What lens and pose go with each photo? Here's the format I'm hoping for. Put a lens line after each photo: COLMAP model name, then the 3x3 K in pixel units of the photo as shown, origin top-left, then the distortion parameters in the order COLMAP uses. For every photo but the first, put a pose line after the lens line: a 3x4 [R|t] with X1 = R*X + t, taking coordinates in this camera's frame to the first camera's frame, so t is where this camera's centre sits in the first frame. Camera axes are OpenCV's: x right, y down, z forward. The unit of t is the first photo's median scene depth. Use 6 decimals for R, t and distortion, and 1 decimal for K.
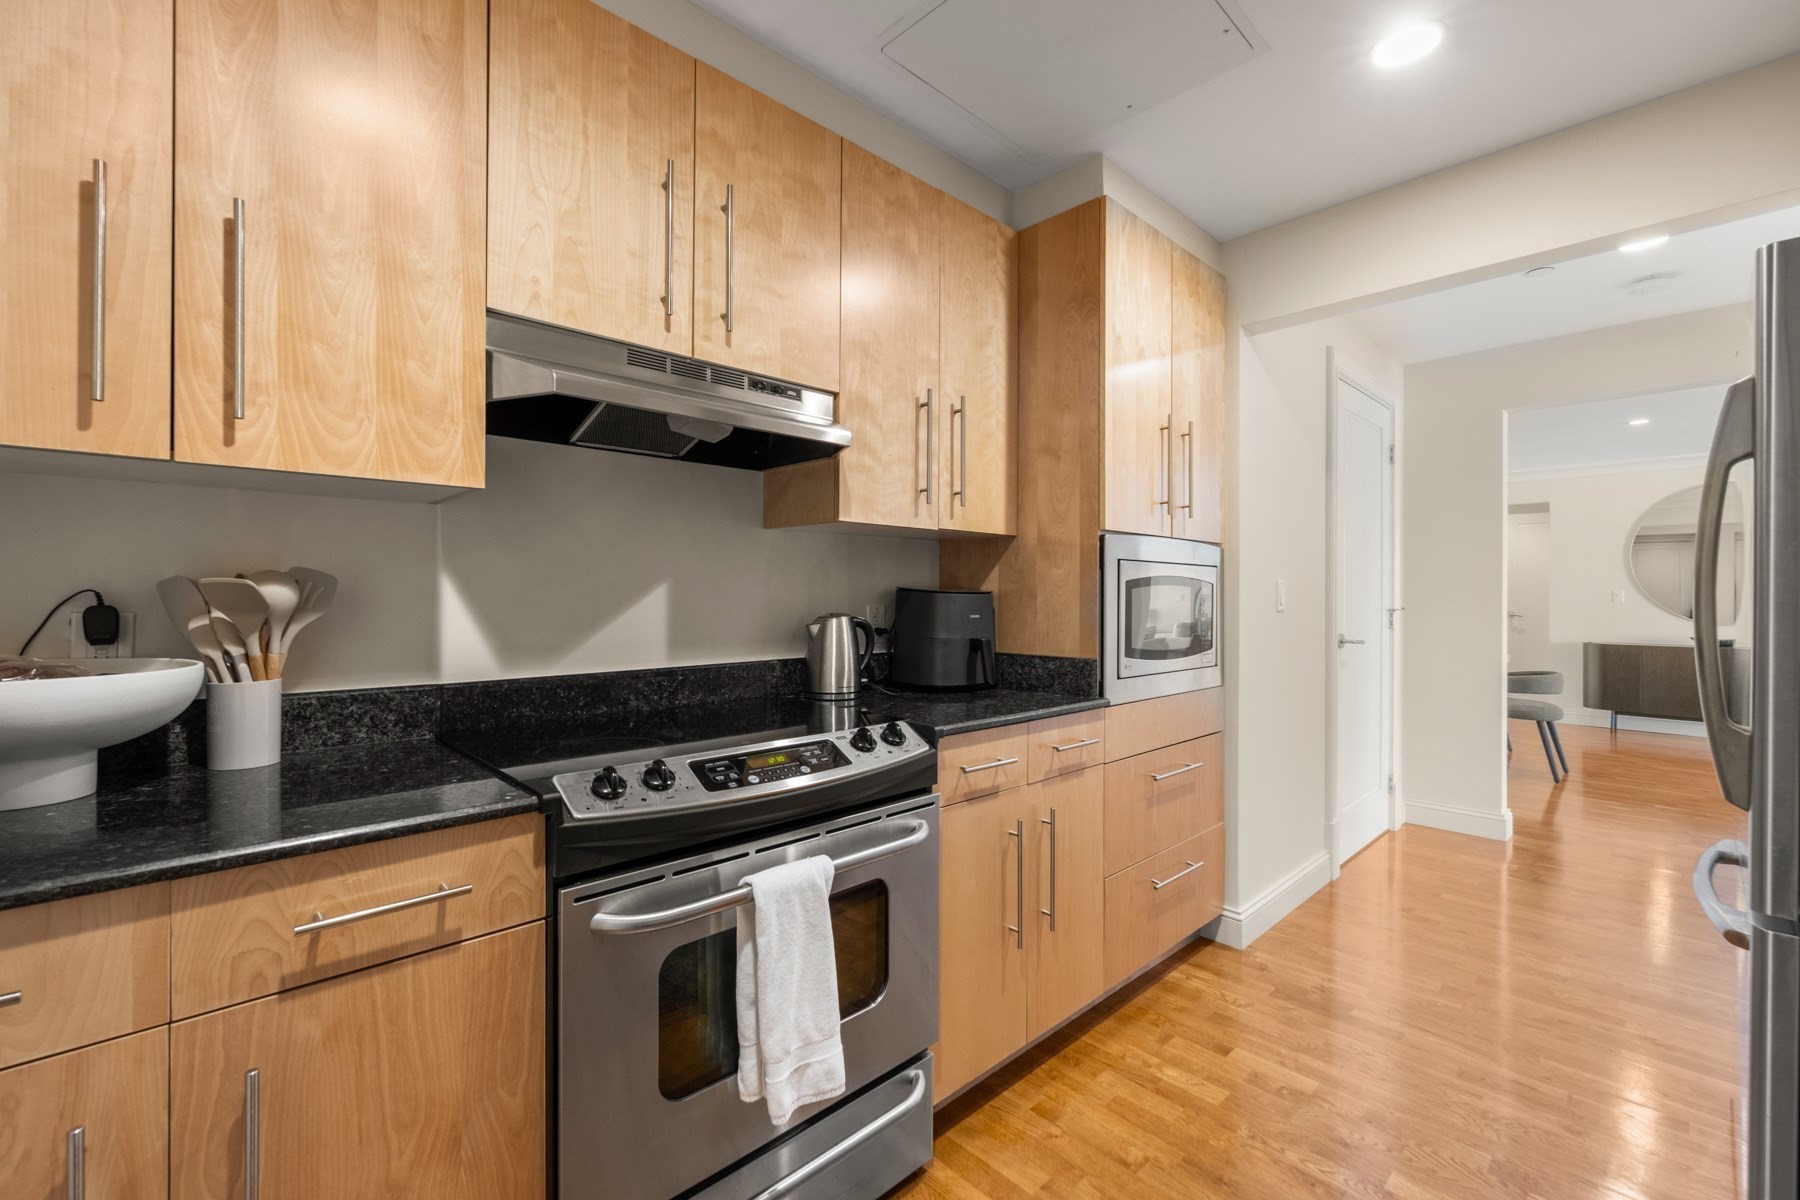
lens RADIAL K [[764.3, 0, 900.8], [0, 764.3, 590.3], [0, 0, 1]] dist [-0.002328, 0.001057]
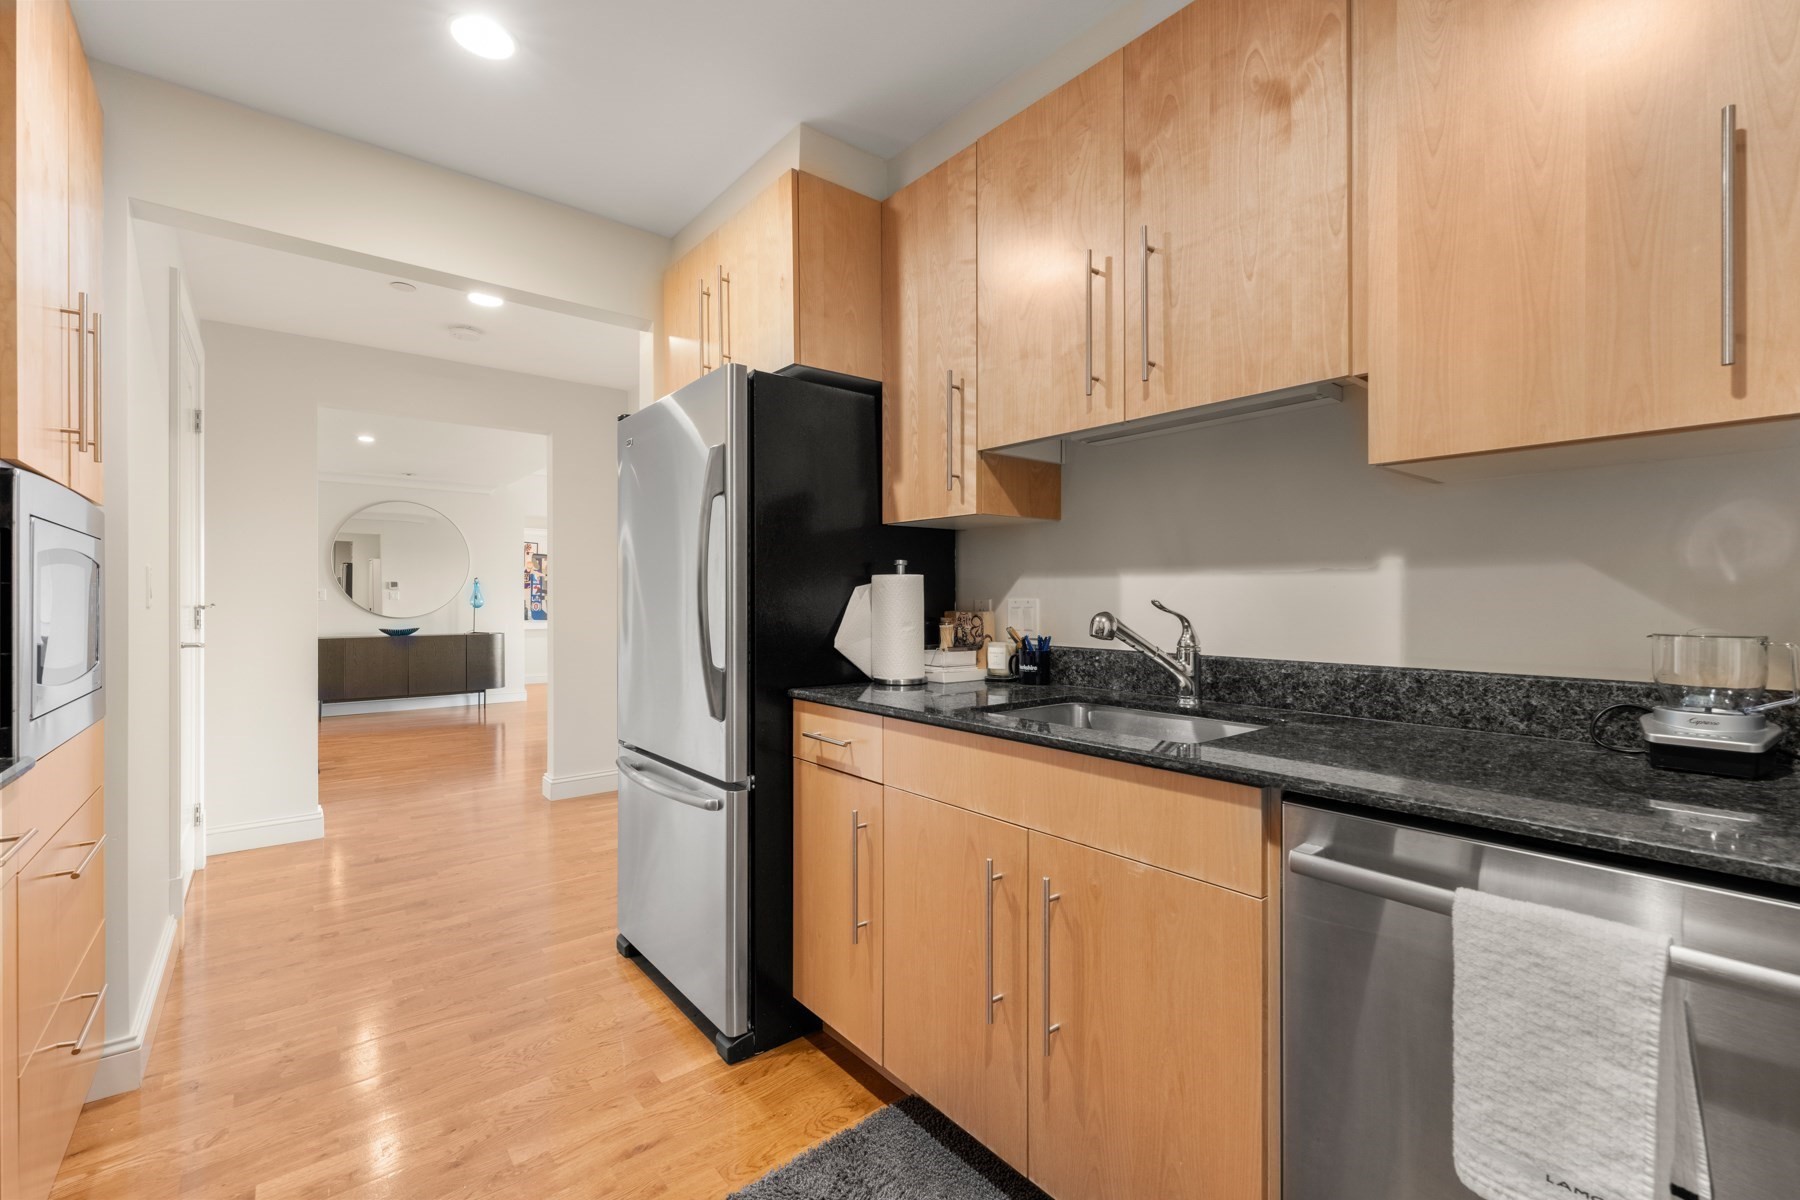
lens RADIAL K [[764.3, 0, 900.2], [0, 764.3, 605.9], [0, 0, 1]] dist [-0.002328, 0.001057]
pose [[0.078315, -0.014004, 0.996830, -0.209462], [-0.002069, 0.999897, 0.014210, 0.016439], [-0.996927, -0.003176, 0.078278, 0.266209]]
